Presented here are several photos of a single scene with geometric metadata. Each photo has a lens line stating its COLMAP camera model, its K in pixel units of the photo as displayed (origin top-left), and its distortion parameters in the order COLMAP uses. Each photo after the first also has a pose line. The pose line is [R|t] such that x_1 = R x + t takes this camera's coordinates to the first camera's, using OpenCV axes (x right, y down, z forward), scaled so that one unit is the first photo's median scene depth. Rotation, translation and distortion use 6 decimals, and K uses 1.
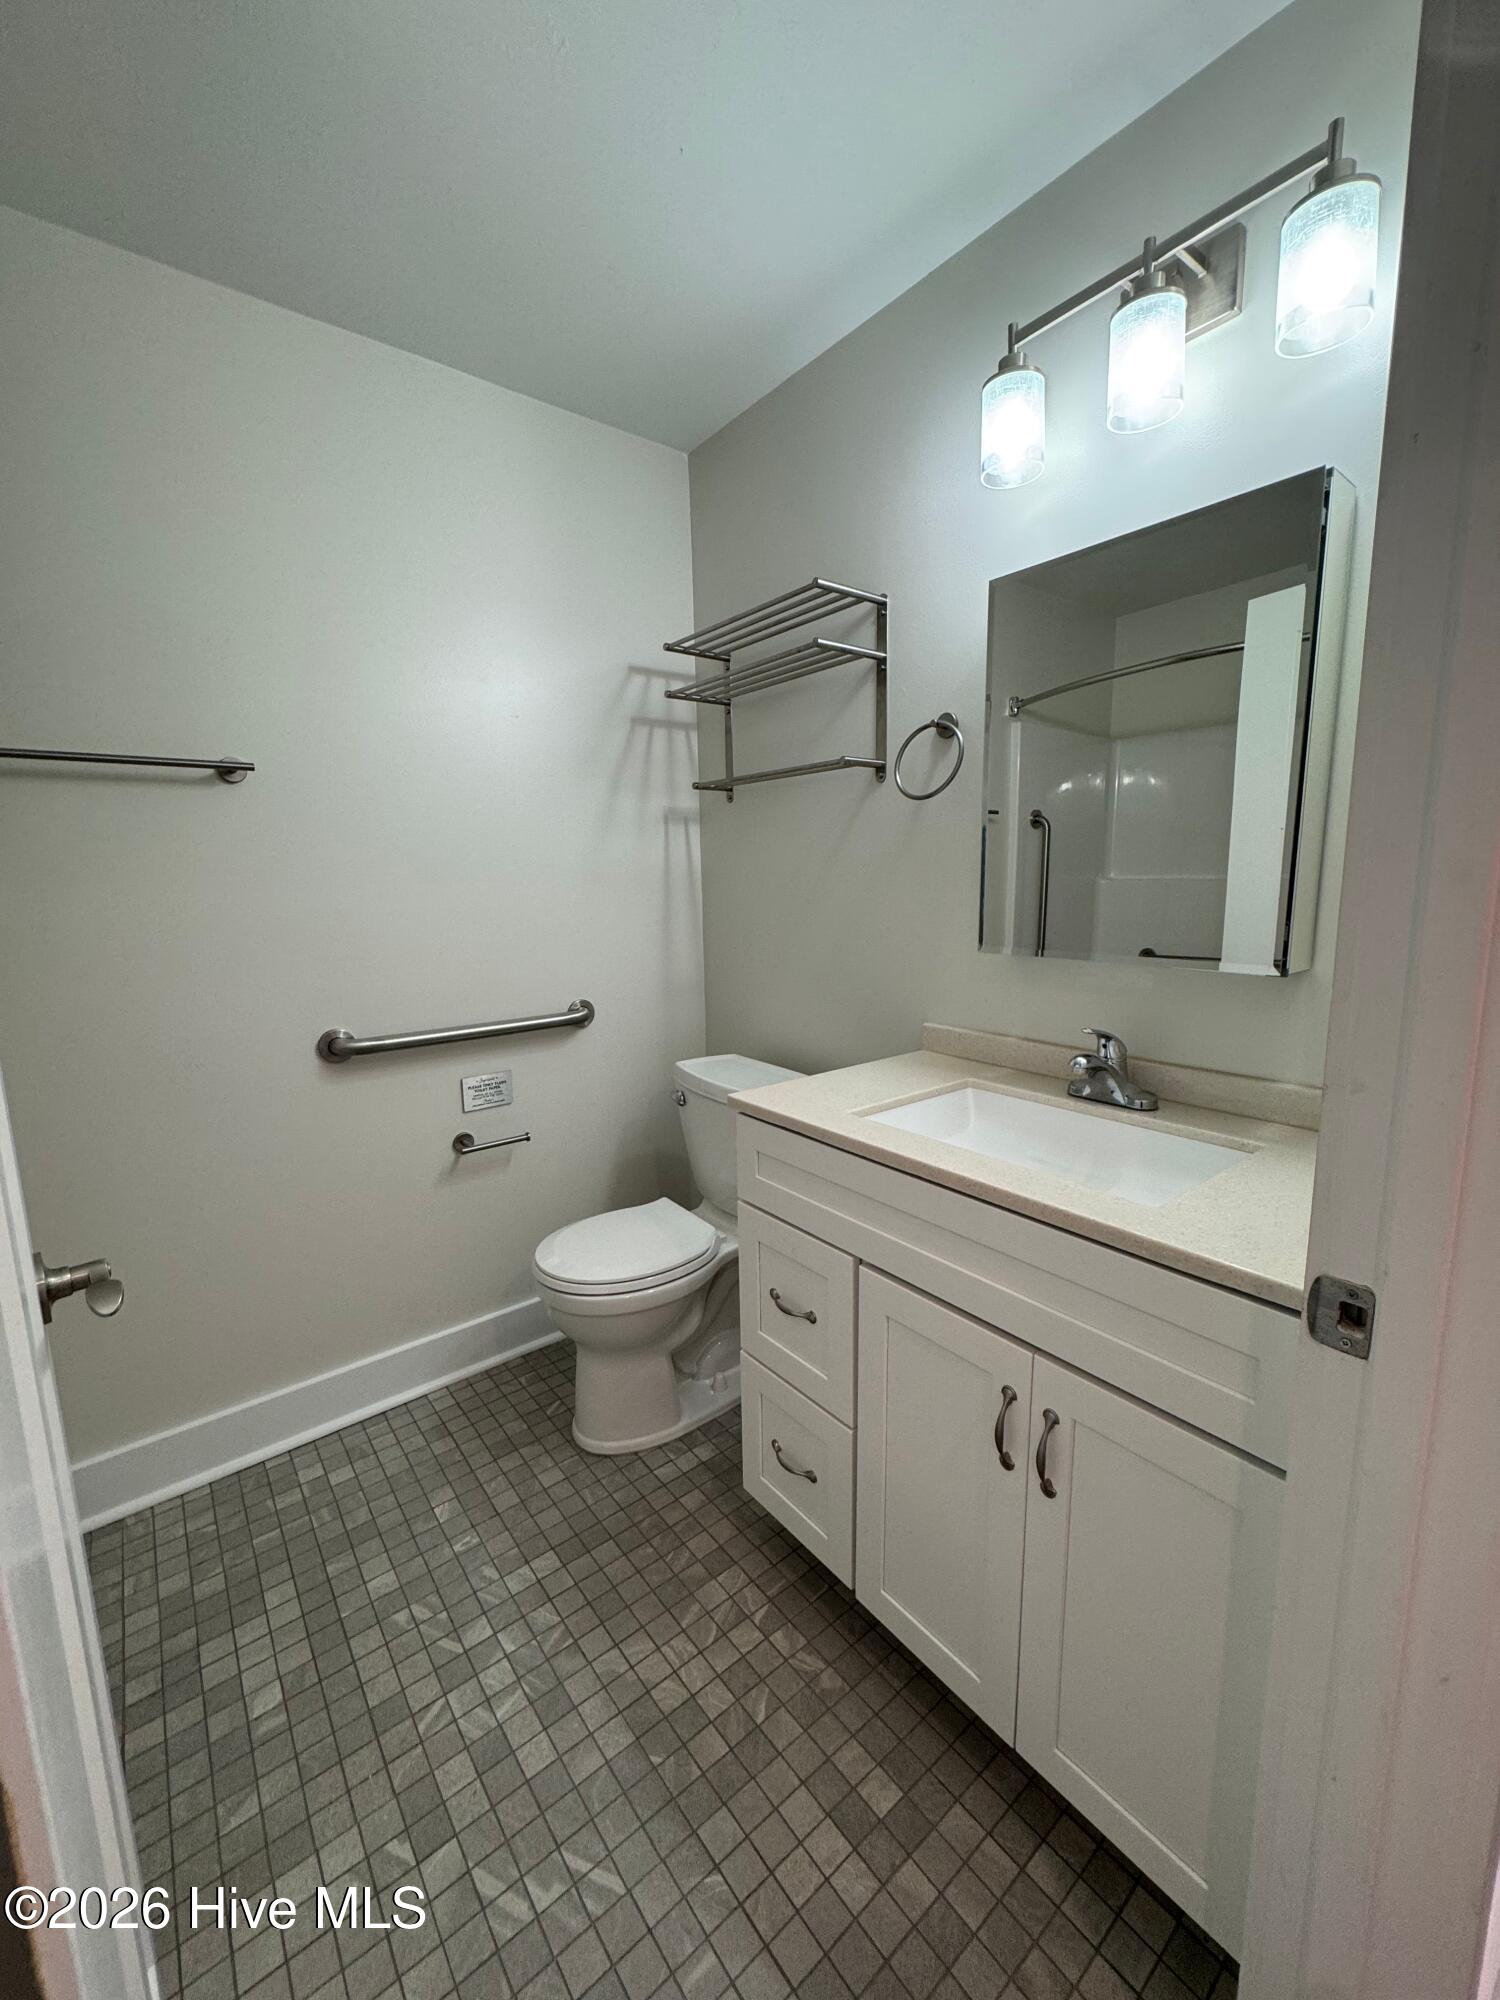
lens RADIAL K [[797.7, 0, 749.9], [0, 797.7, 1000.5], [0, 0, 1]] dist [-0.005575, 0.000642]
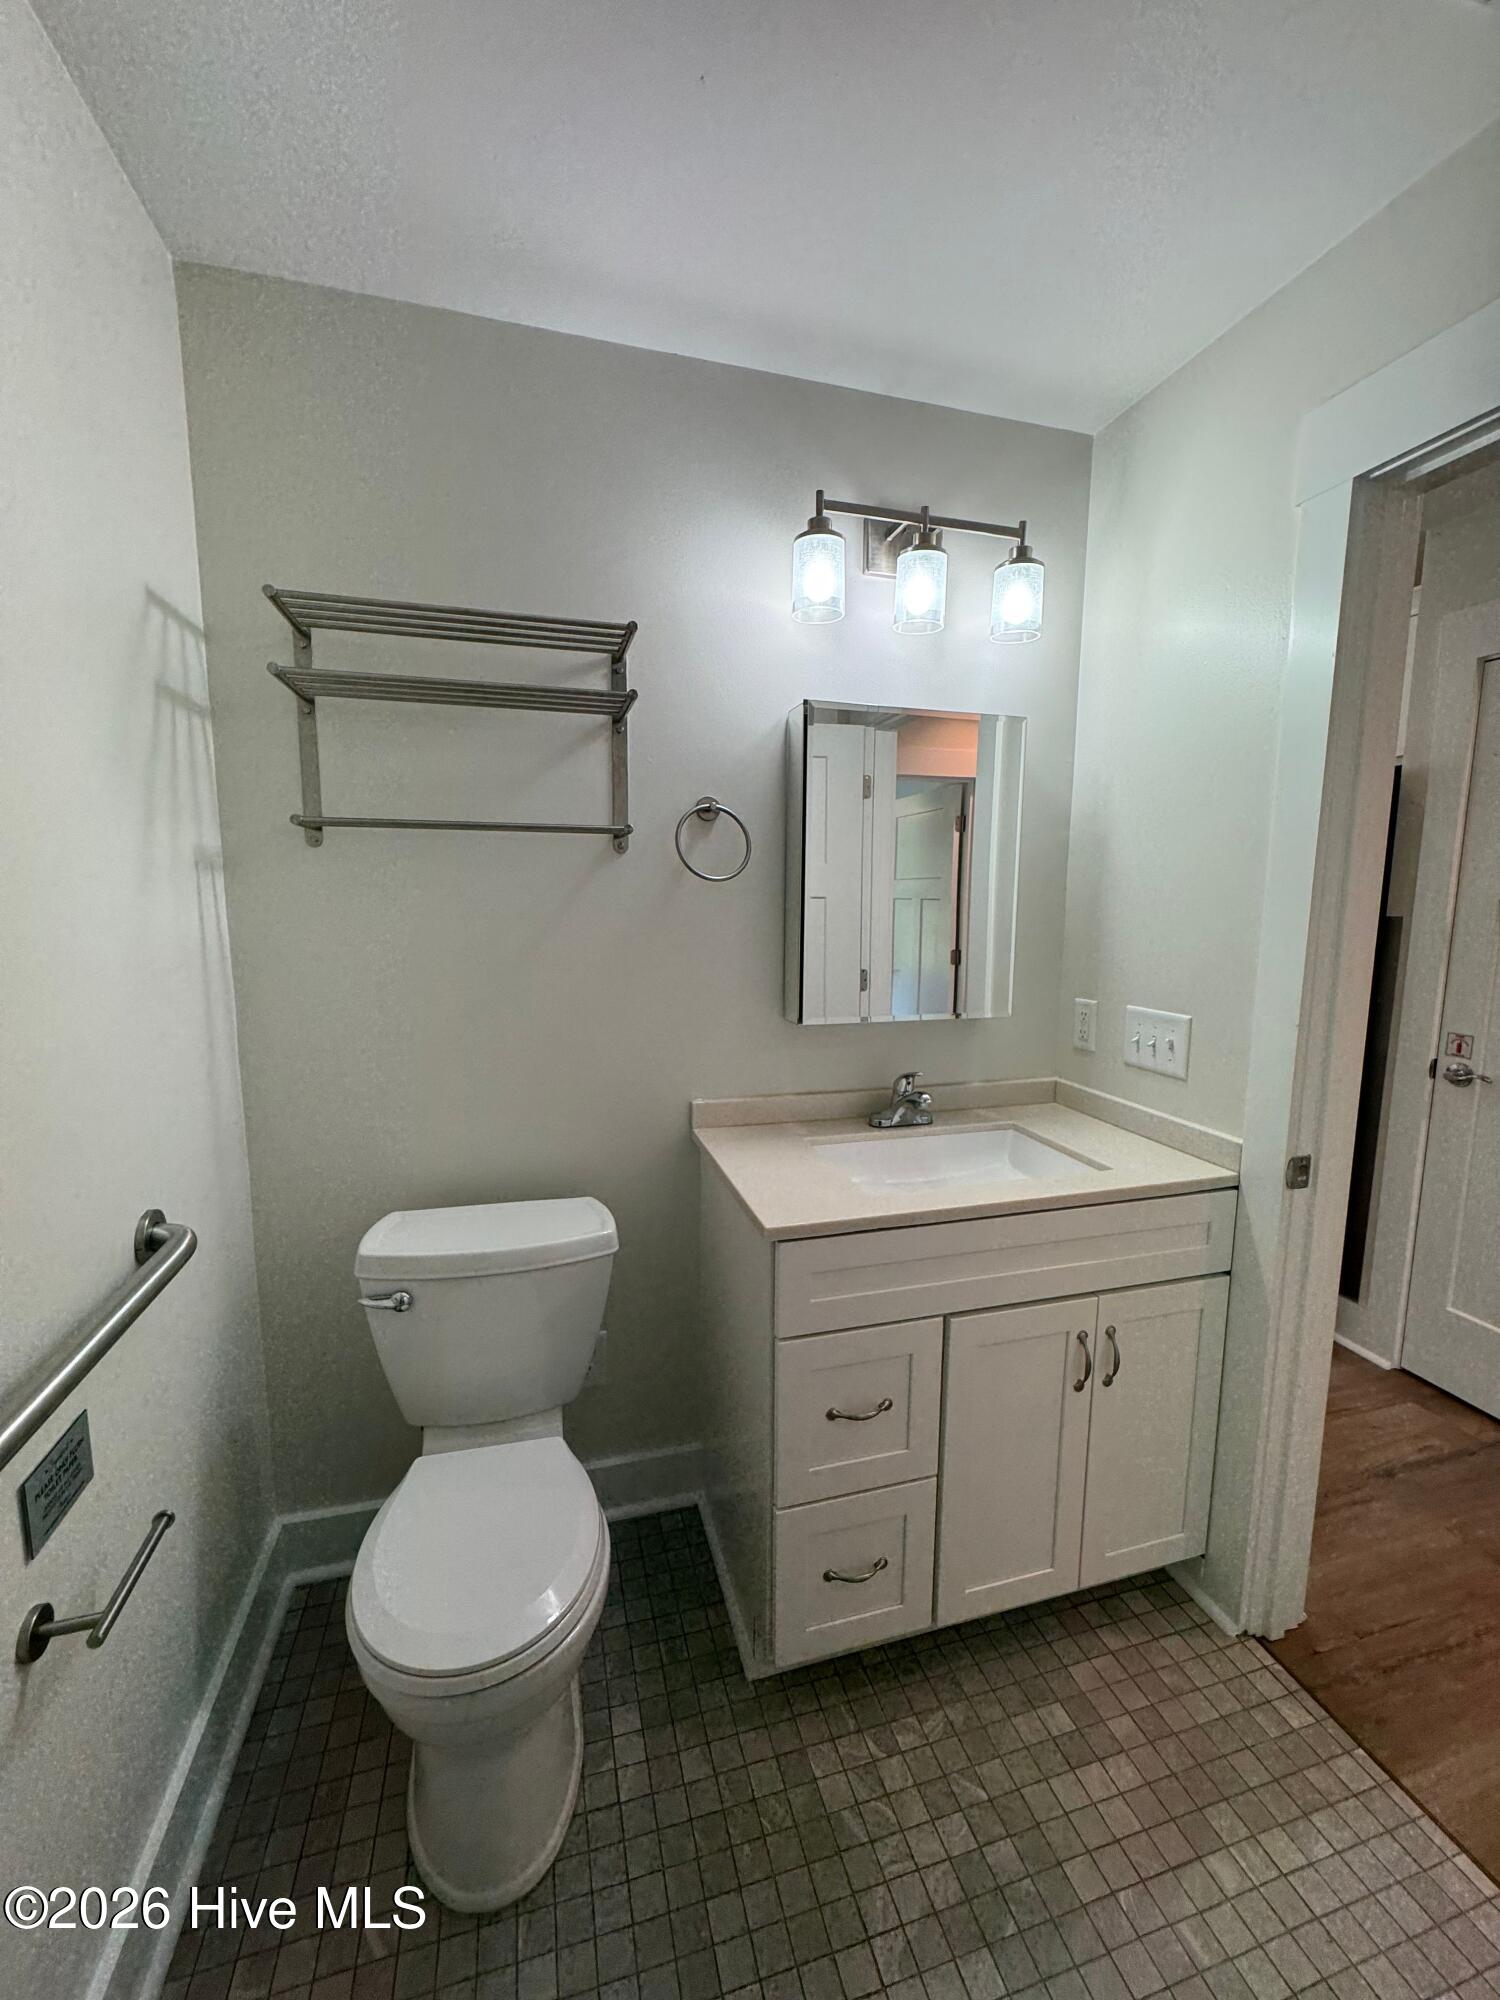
lens RADIAL K [[797.7, 0, 749.9], [0, 797.7, 1001.2], [0, 0, 1]] dist [-0.005575, 0.000642]
pose [[0.381348, -0.102366, 0.918746, -0.856907], [0.131772, 0.989721, 0.055579, -0.185809], [-0.914992, 0.099869, 0.390917, 0.708671]]
